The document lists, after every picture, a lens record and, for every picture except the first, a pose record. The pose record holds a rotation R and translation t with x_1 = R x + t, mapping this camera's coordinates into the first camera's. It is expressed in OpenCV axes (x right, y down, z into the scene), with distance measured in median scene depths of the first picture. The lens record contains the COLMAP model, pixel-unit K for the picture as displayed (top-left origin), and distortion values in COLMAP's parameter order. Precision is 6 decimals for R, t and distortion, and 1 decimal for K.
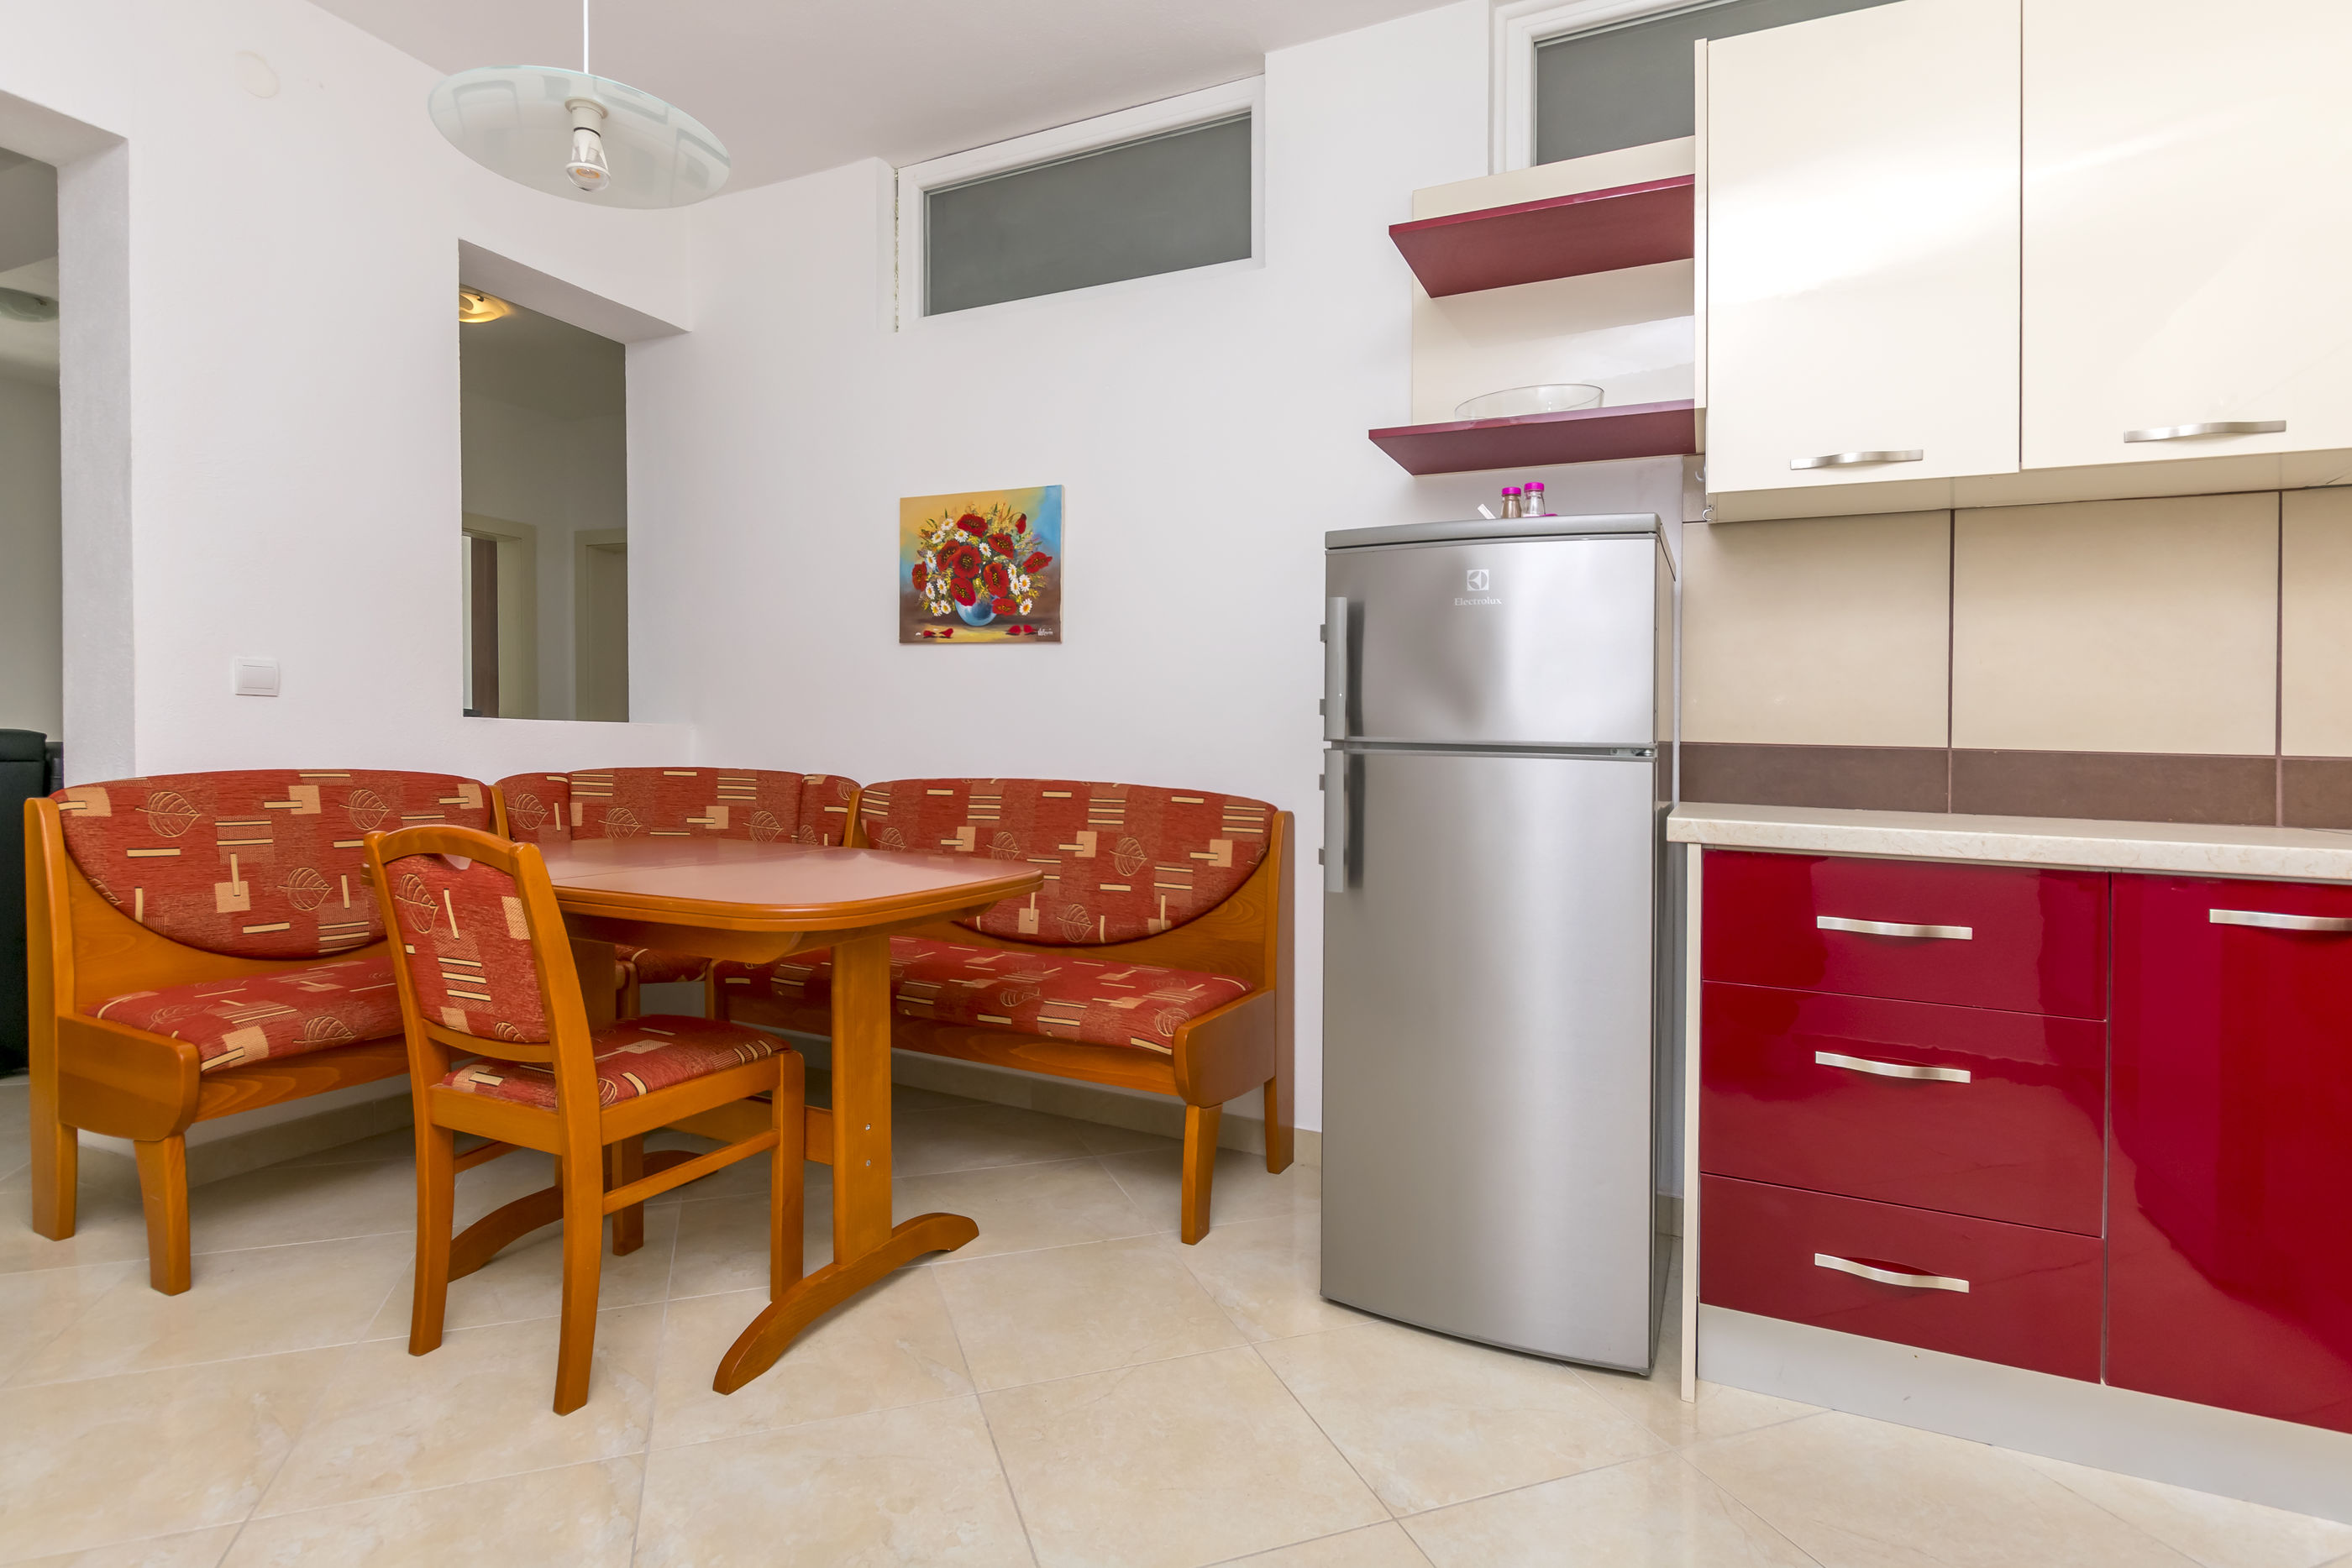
lens RADIAL K [[1132.8, 0, 1176.0], [0, 1132.8, 784.0], [0, 0, 1]] dist [-0.002315, -0.000247]
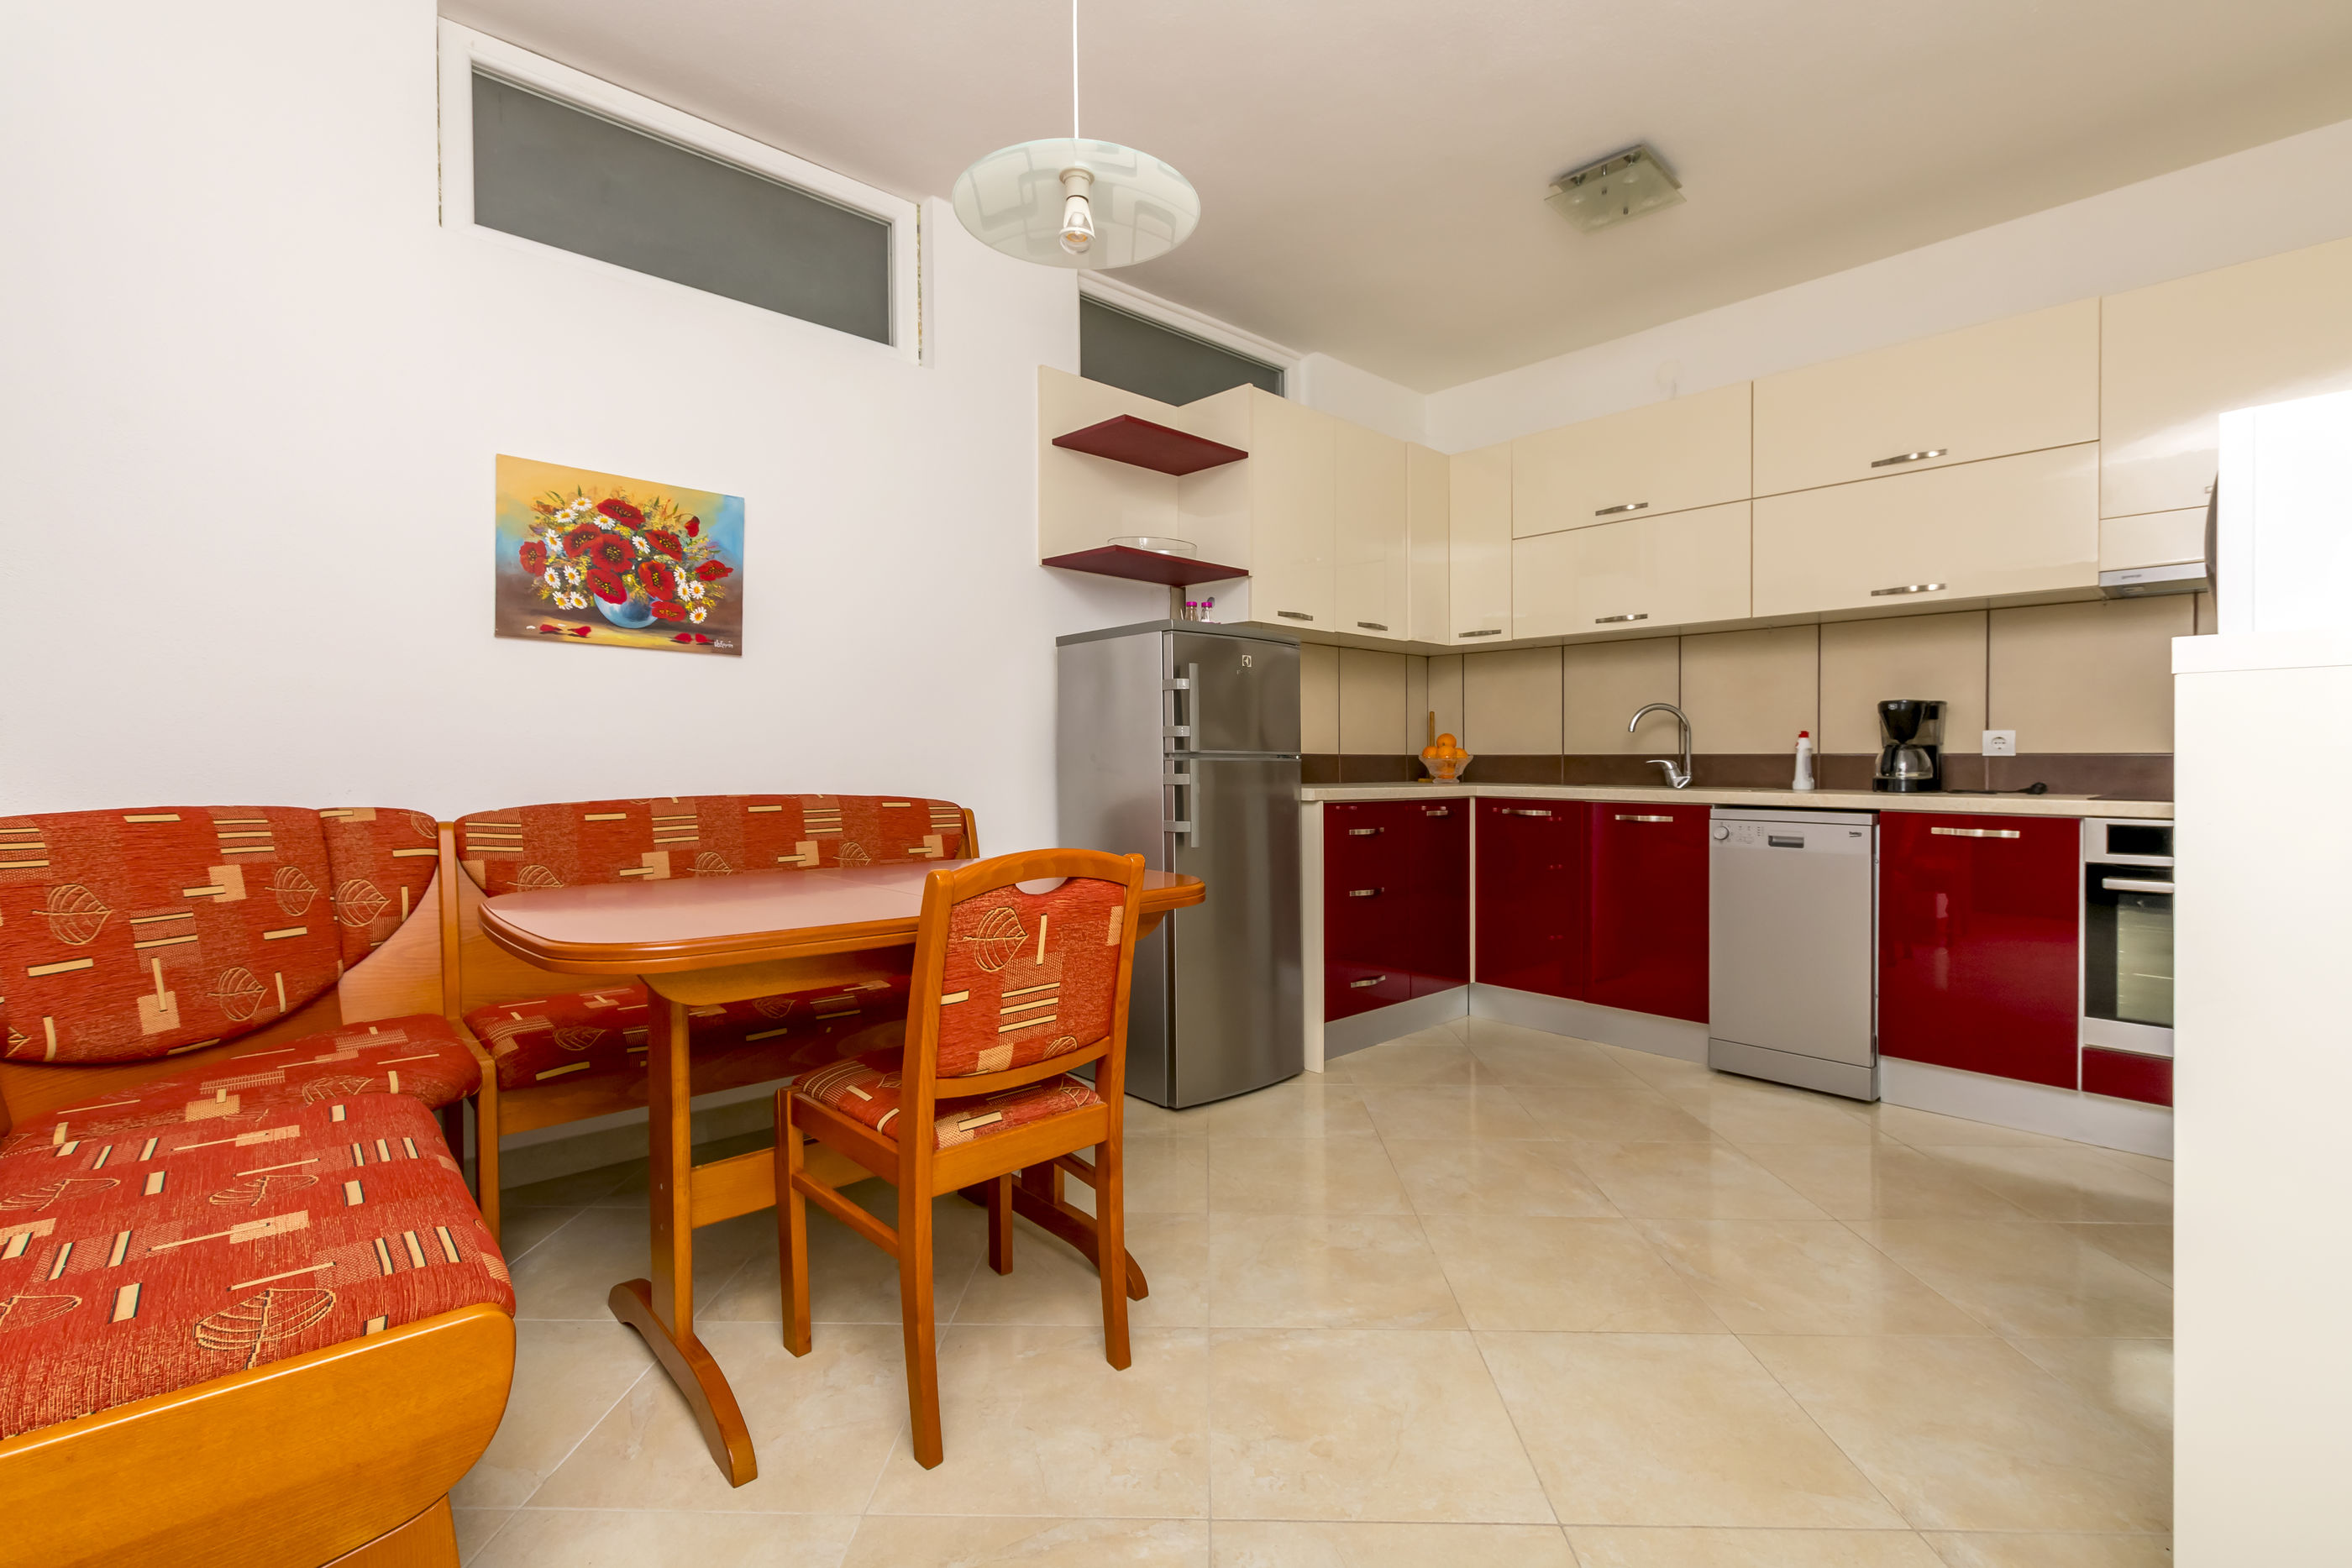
lens RADIAL K [[1038.8, 0, 1162.5], [0, 1038.8, 789.6], [0, 0, 1]] dist [0.002996, -0.000141]
pose [[0.381209, -0.045451, 0.923371, -0.791426], [0.037847, 0.998721, 0.033535, -0.024344], [-0.923714, 0.022163, 0.382442, 0.307577]]
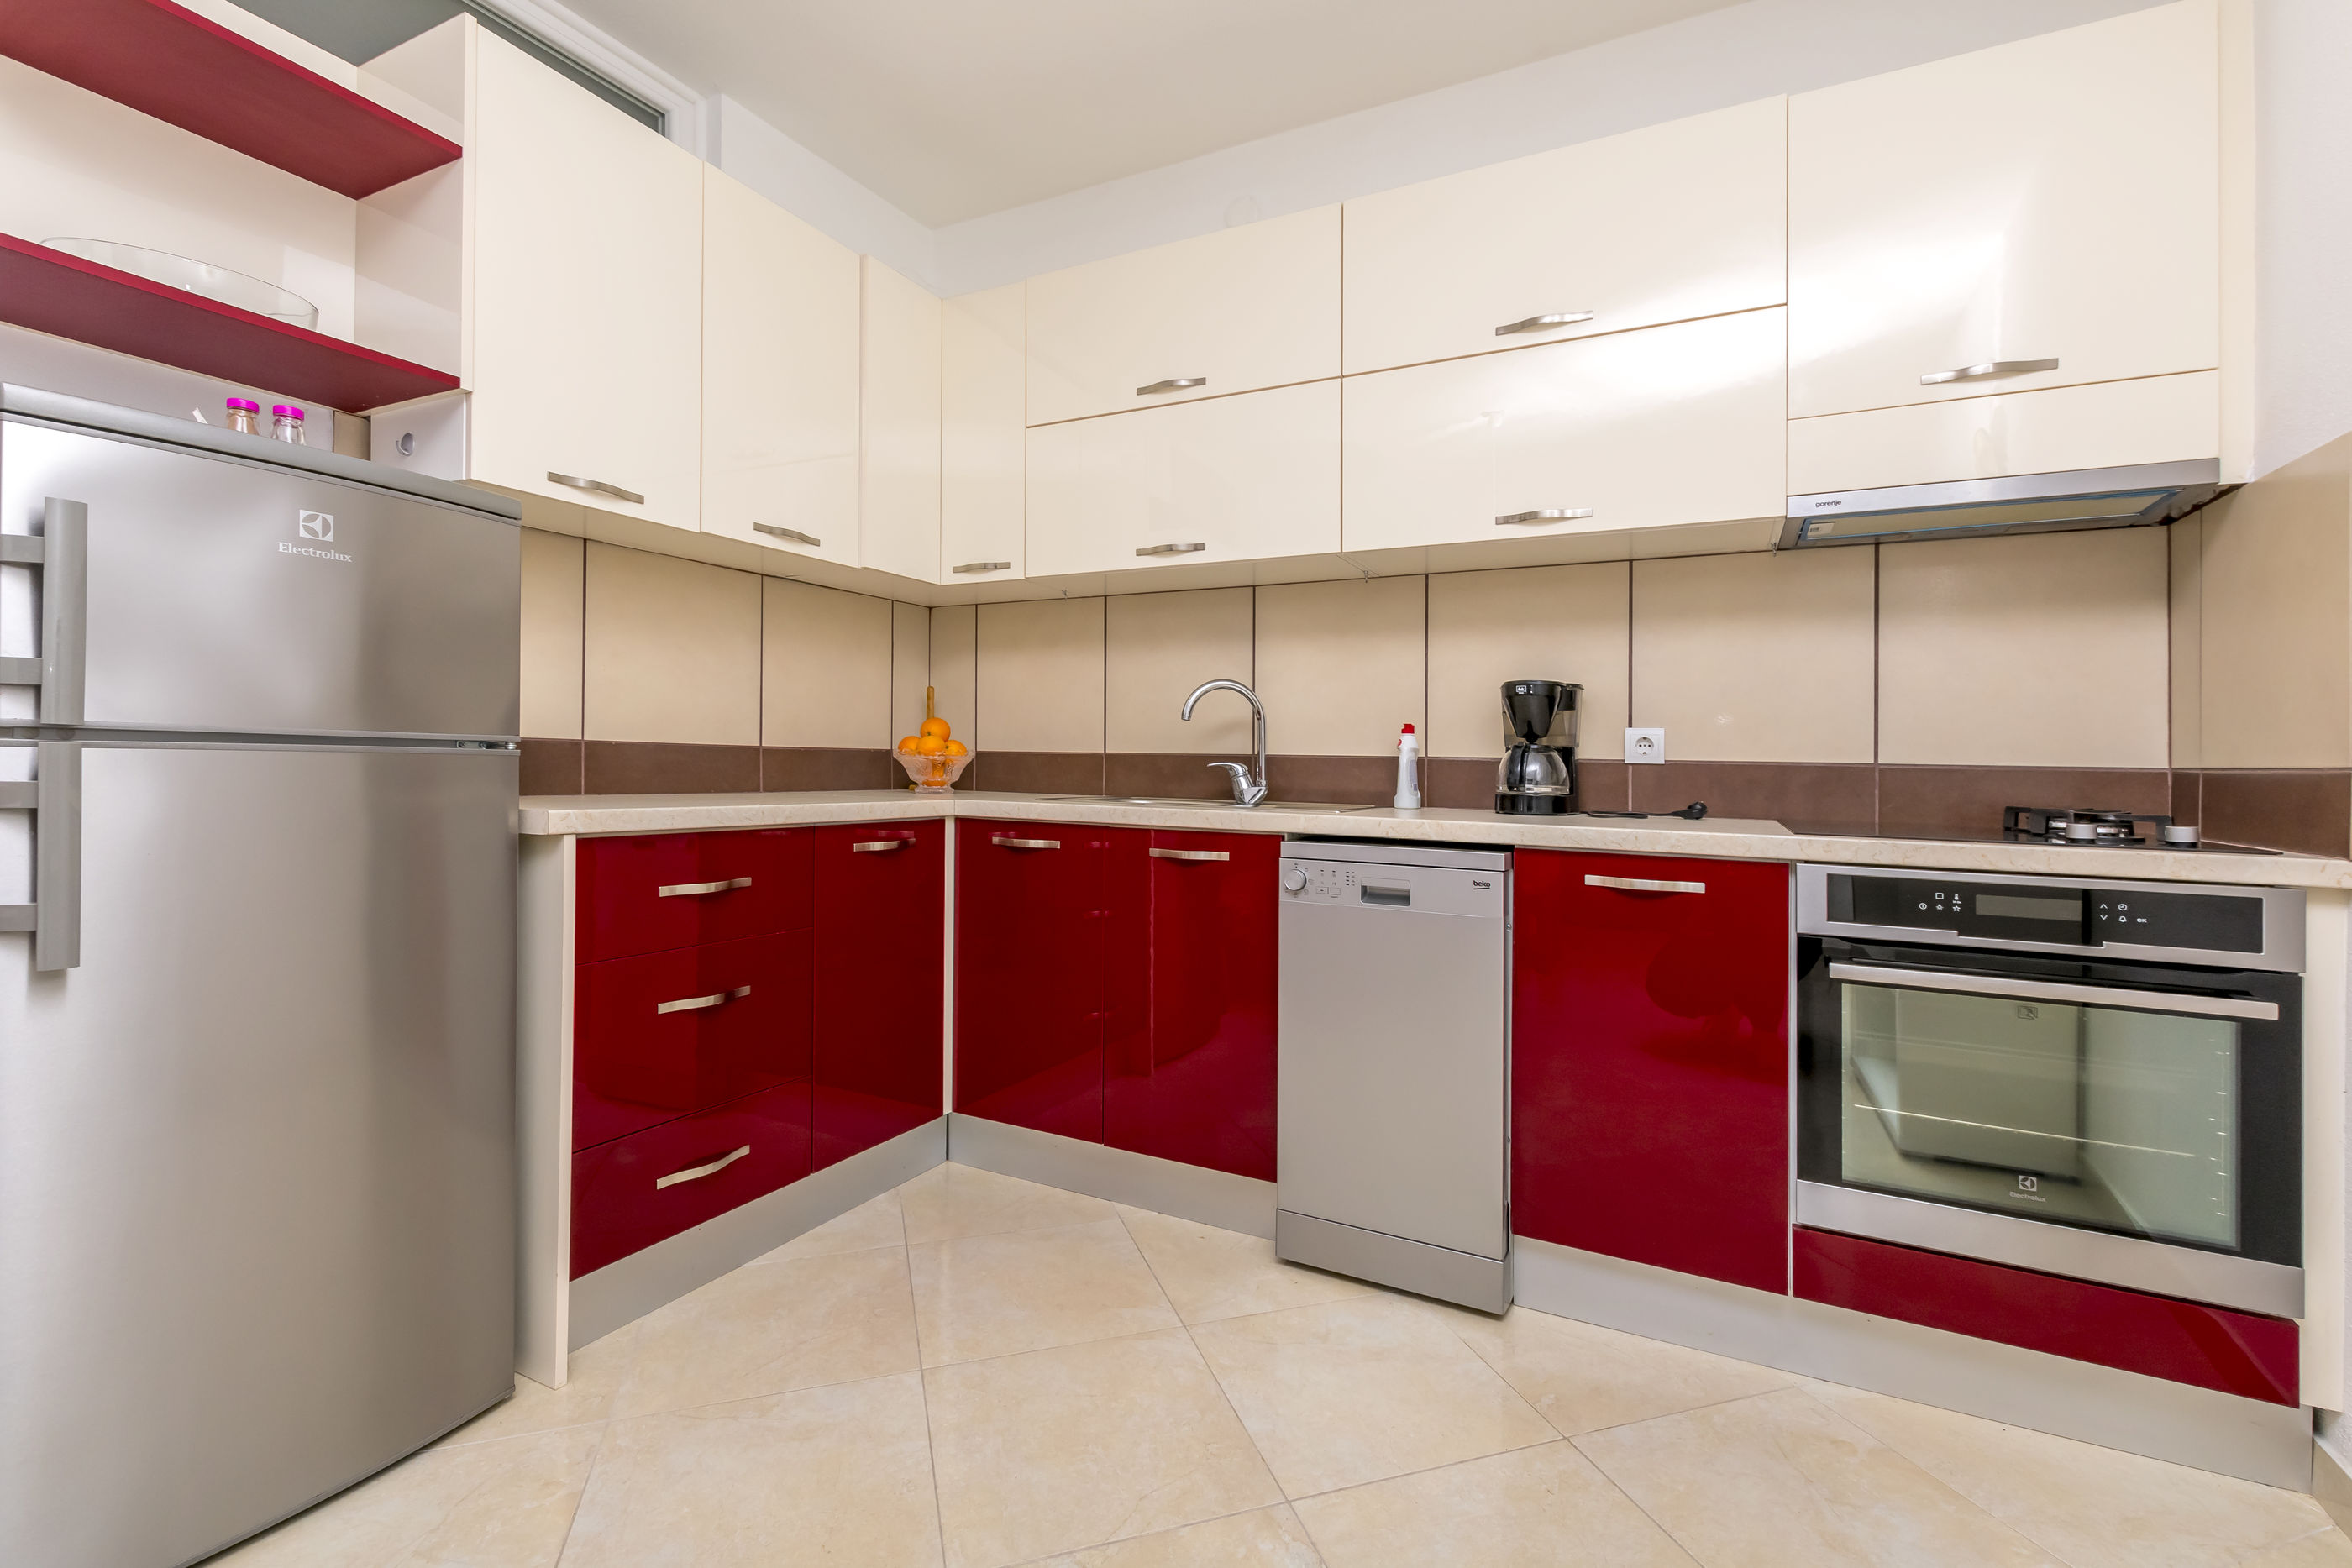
lens RADIAL K [[1050.4, 0, 1181.0], [0, 1050.4, 756.4], [0, 0, 1]] dist [-0.000913, -0.000206]
pose [[0.046817, -0.012980, 0.998819, -0.263651], [0.018051, 0.999763, 0.012146, -0.011502], [-0.998740, 0.017461, 0.047041, 0.226943]]
